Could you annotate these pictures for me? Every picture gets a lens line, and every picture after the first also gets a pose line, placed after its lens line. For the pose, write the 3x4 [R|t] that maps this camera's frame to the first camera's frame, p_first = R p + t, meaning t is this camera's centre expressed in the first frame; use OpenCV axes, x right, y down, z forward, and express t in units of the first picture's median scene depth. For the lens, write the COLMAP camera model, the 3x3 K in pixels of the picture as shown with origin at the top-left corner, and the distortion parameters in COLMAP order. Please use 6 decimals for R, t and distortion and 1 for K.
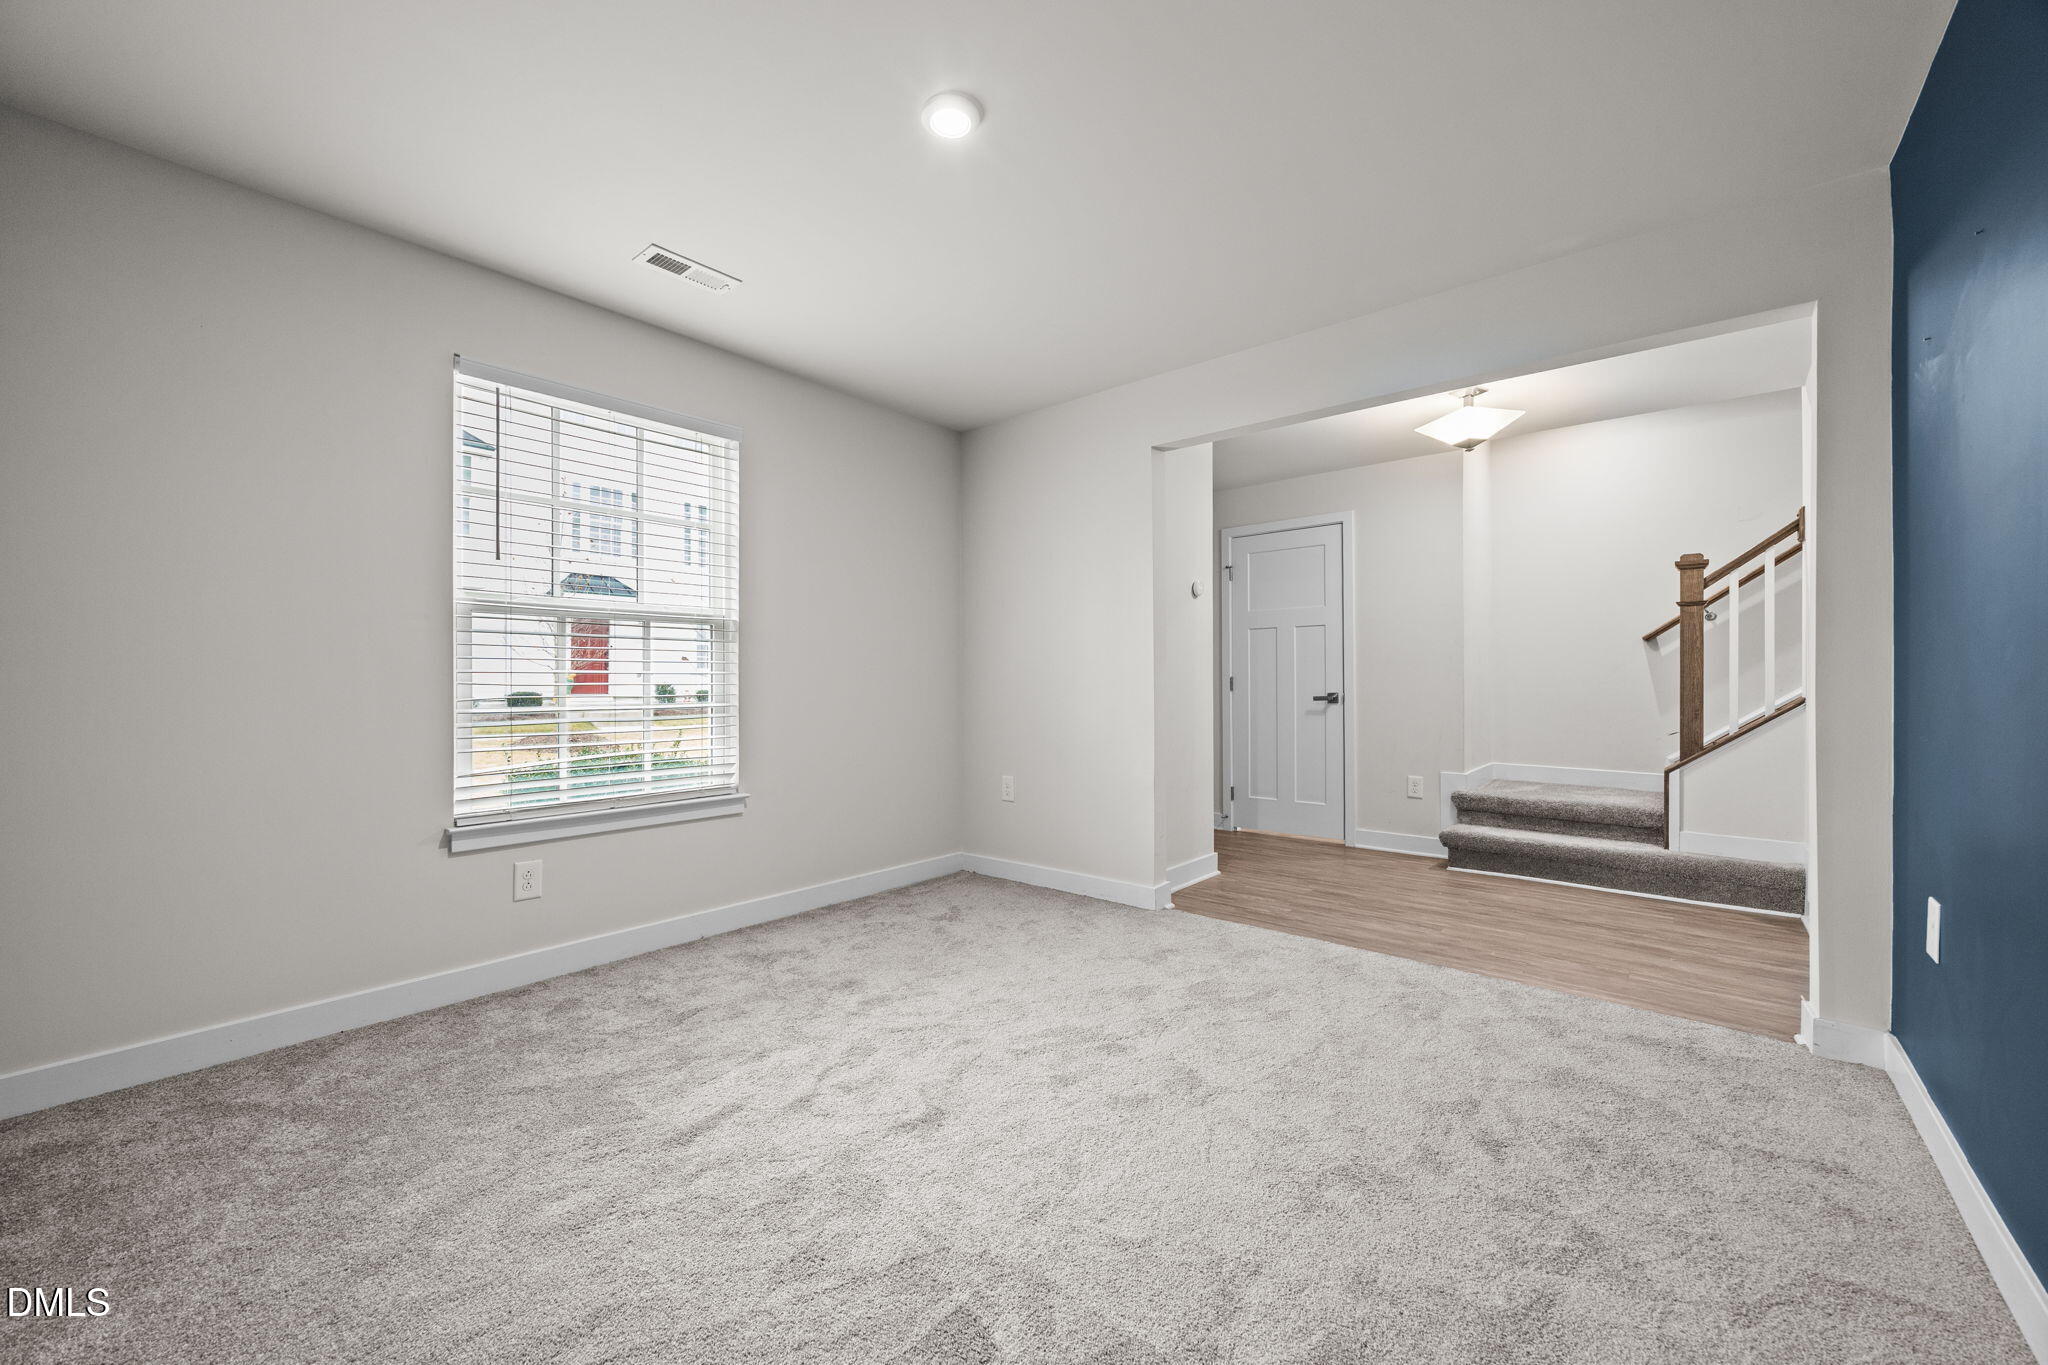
lens RADIAL K [[789.3, 0, 1017.5], [0, 789.3, 678.1], [0, 0, 1]] dist [-0.000930, -0.000062]
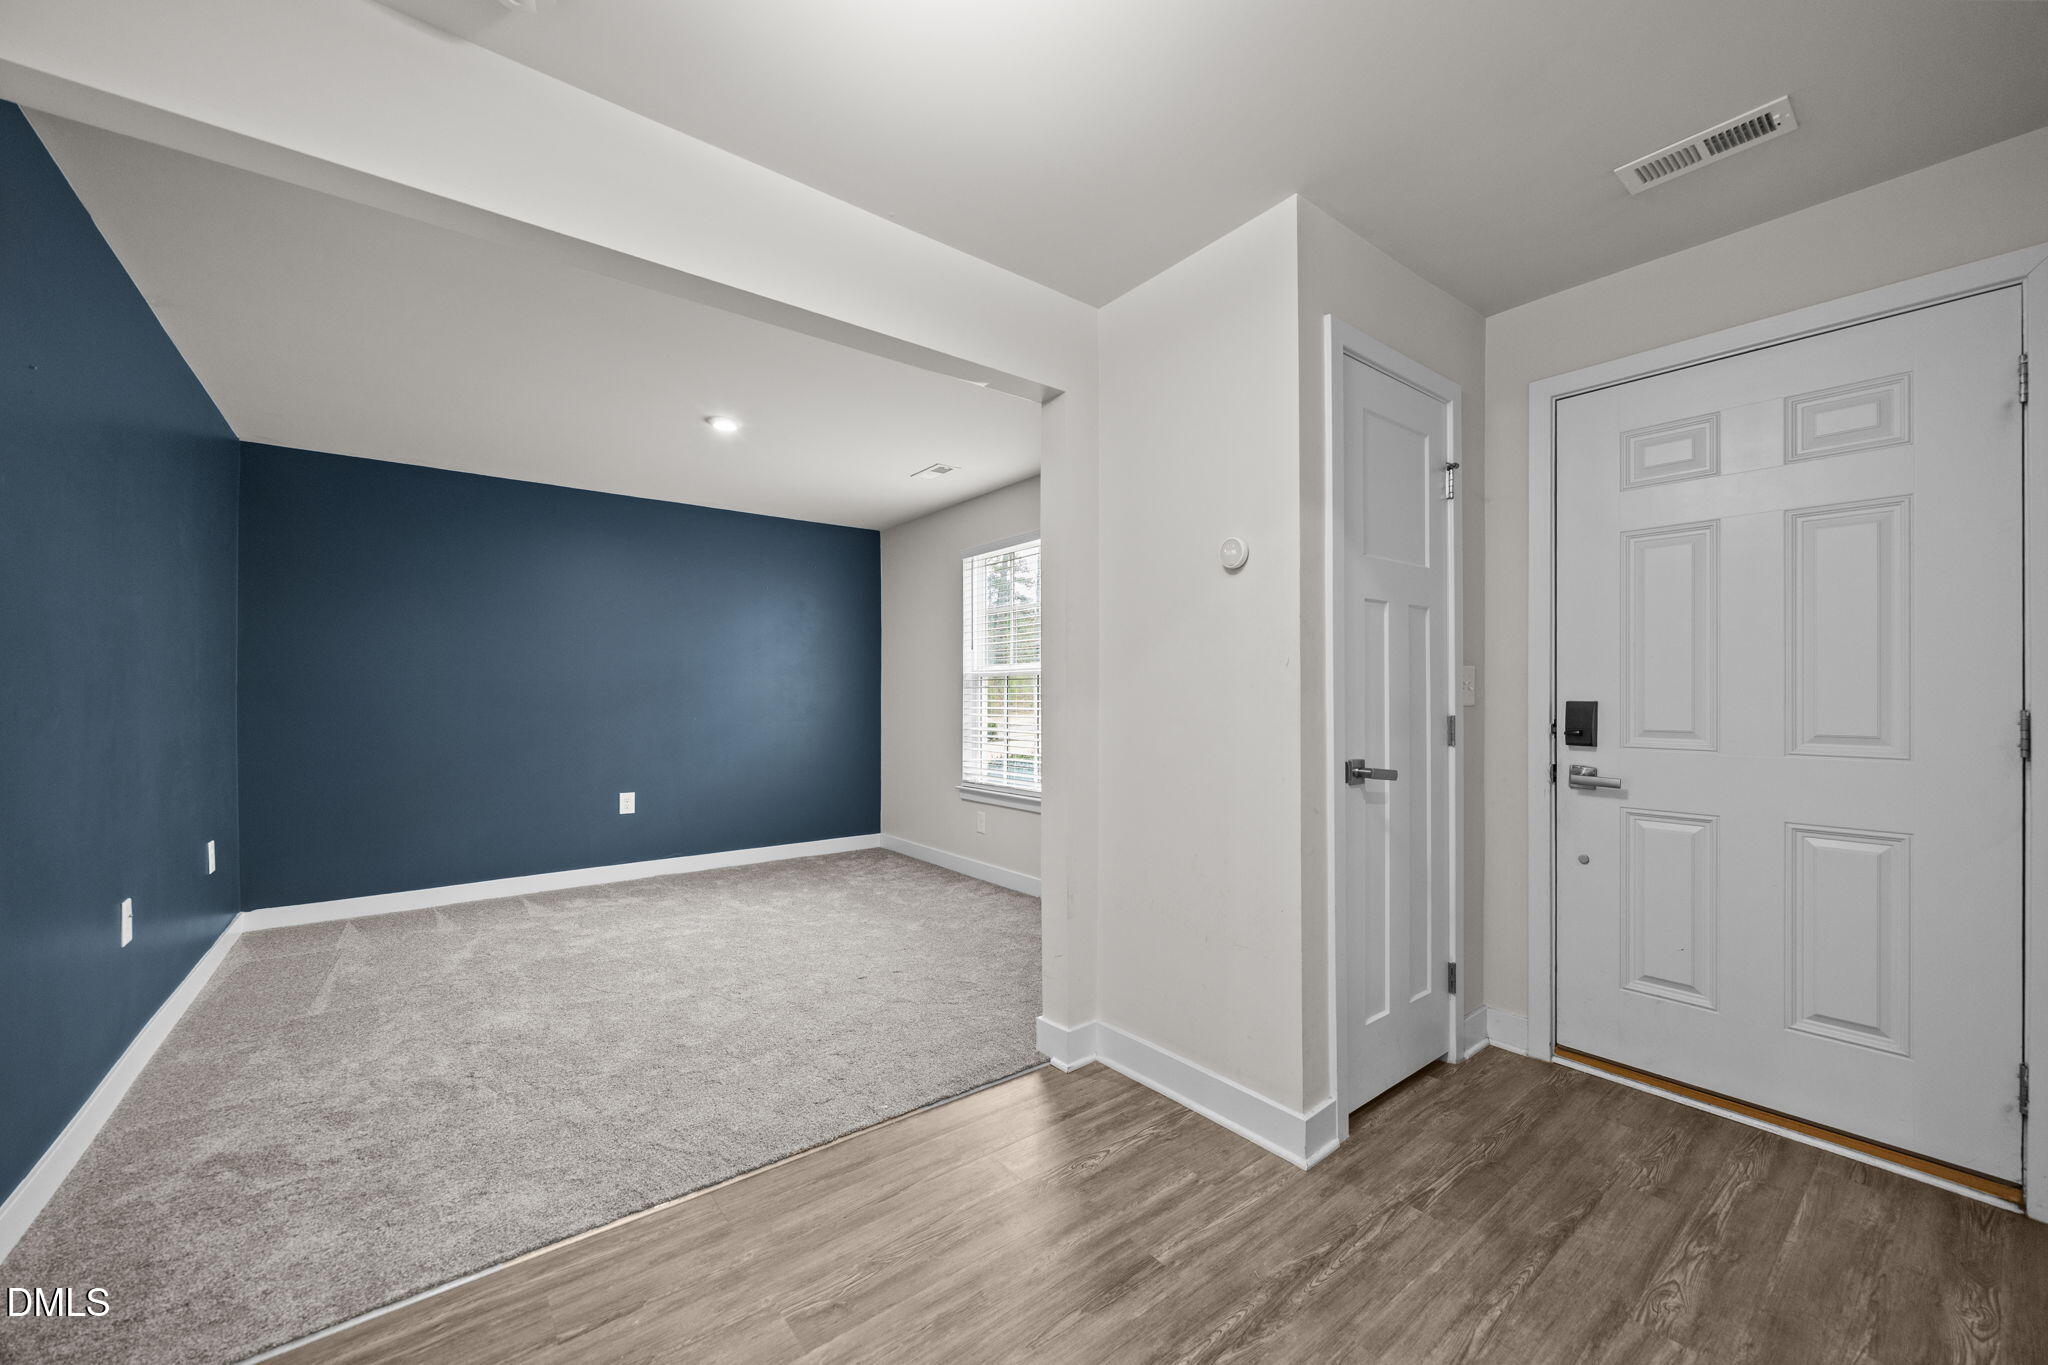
lens RADIAL K [[773.6, 0, 1024.0], [0, 773.6, 682.5], [0, 0, 1]] dist [-0.000715, 0.000050]
pose [[-0.196658, -0.021322, -0.980240, 0.768272], [0.006275, 0.999716, -0.023005, -0.016689], [0.980452, -0.010675, -0.196468, 0.997275]]
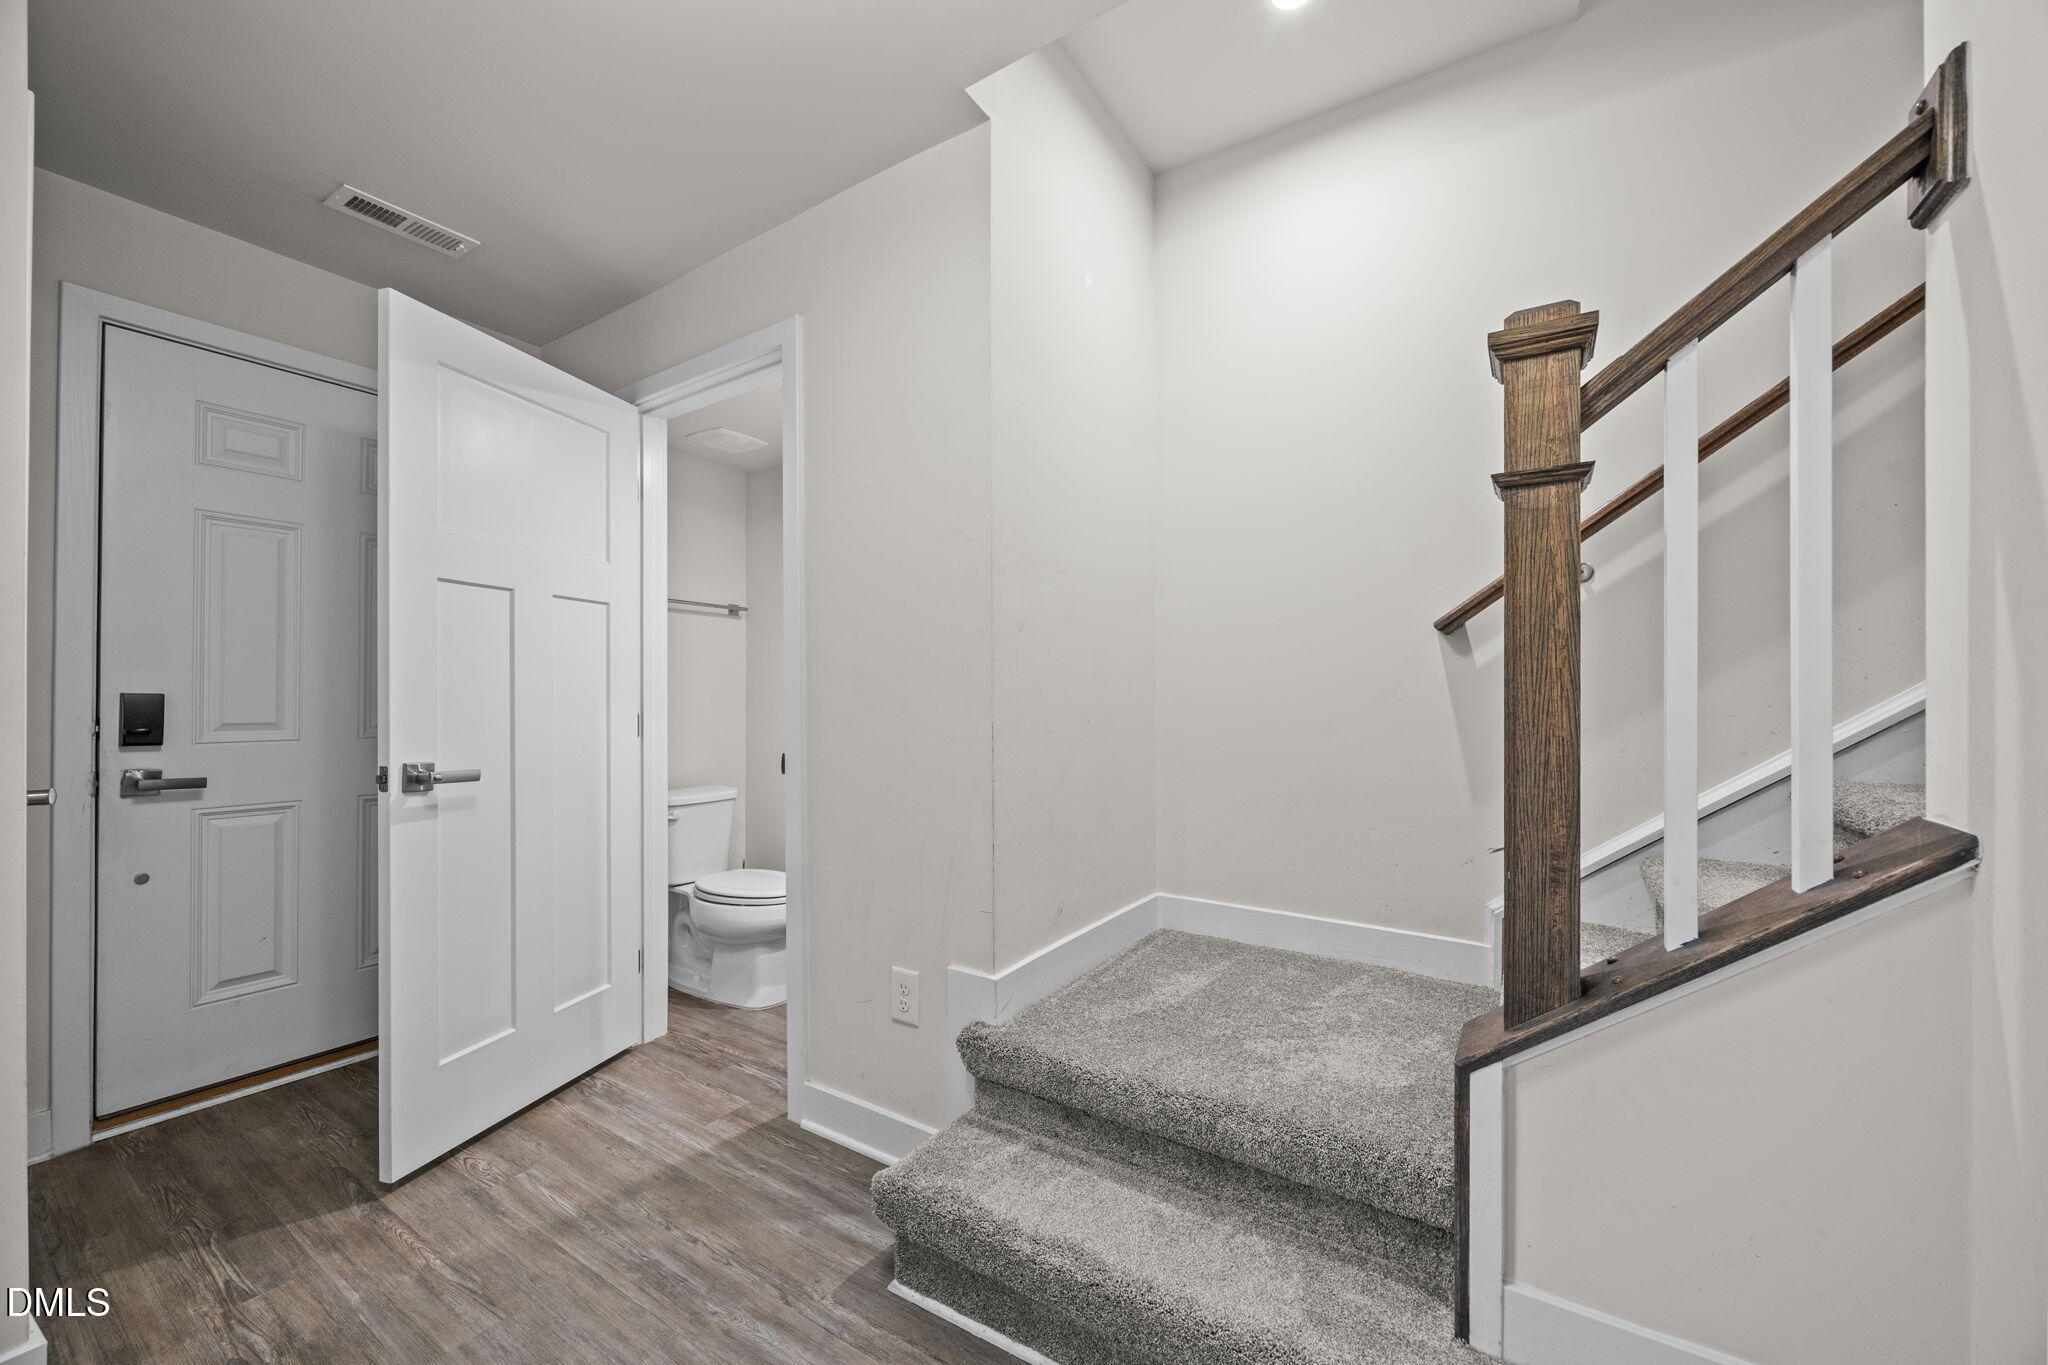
lens RADIAL K [[656.8, 0, 1100.7], [0, 656.8, 677.0], [0, 0, 1]] dist [0.000278, 0.000040]
pose [[0.991805, 0.000135, 0.127759, 0.662044], [-0.000084, 1.000000, -0.000407, -0.025410], [-0.127759, 0.000392, 0.991805, 0.779677]]
